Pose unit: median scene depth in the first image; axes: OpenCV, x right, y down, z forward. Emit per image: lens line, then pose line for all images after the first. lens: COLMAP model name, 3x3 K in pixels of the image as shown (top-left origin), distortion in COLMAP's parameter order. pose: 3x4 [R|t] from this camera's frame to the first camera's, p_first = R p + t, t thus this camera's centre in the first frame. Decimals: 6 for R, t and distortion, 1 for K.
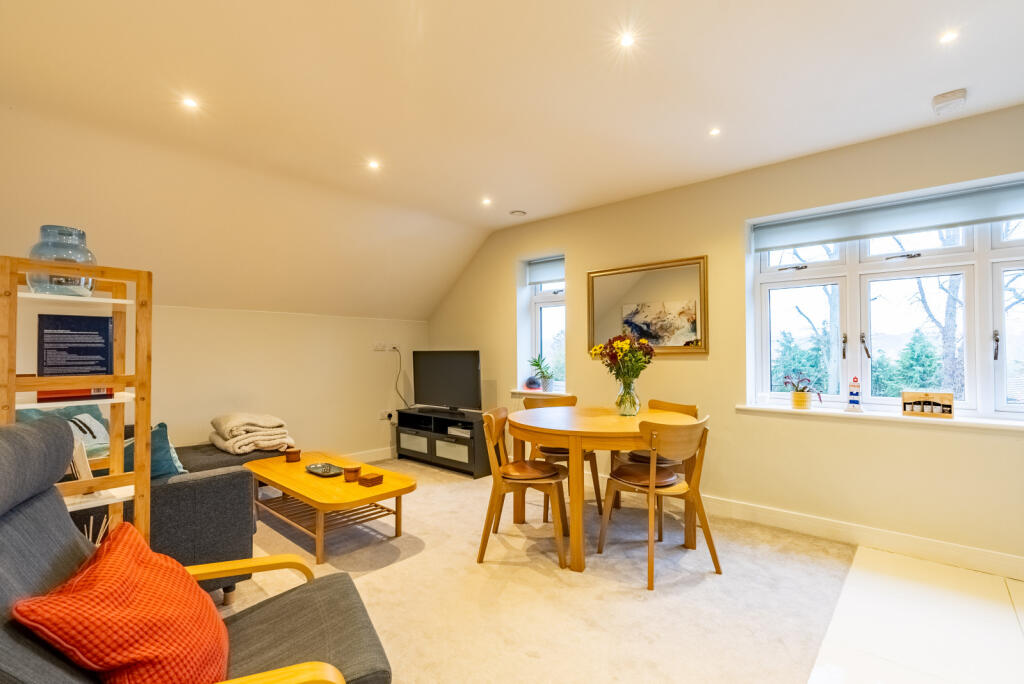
lens RADIAL K [[469.7, 0, 516.7], [0, 469.7, 344.7], [0, 0, 1]] dist [-0.004323, 0.000207]
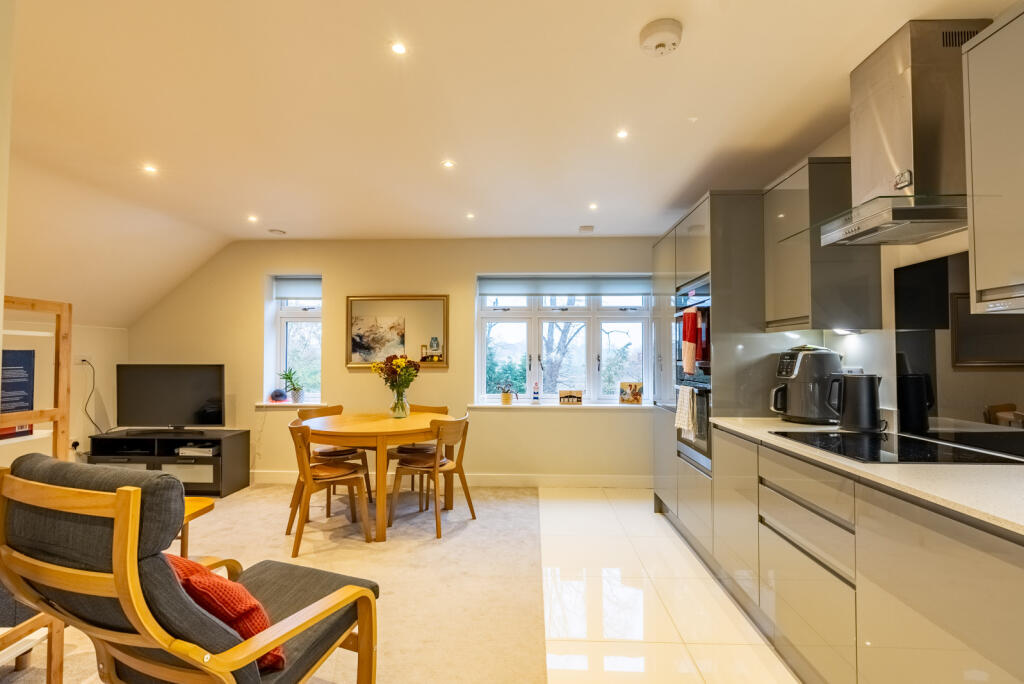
lens RADIAL K [[469.7, 0, 516.7], [0, 469.7, 344.7], [0, 0, 1]] dist [-0.004323, 0.000207]
pose [[0.771321, 0.020280, 0.636123, -0.331480], [-0.014670, 0.999793, -0.014086, -0.033774], [-0.636278, 0.001532, 0.771459, -0.180143]]
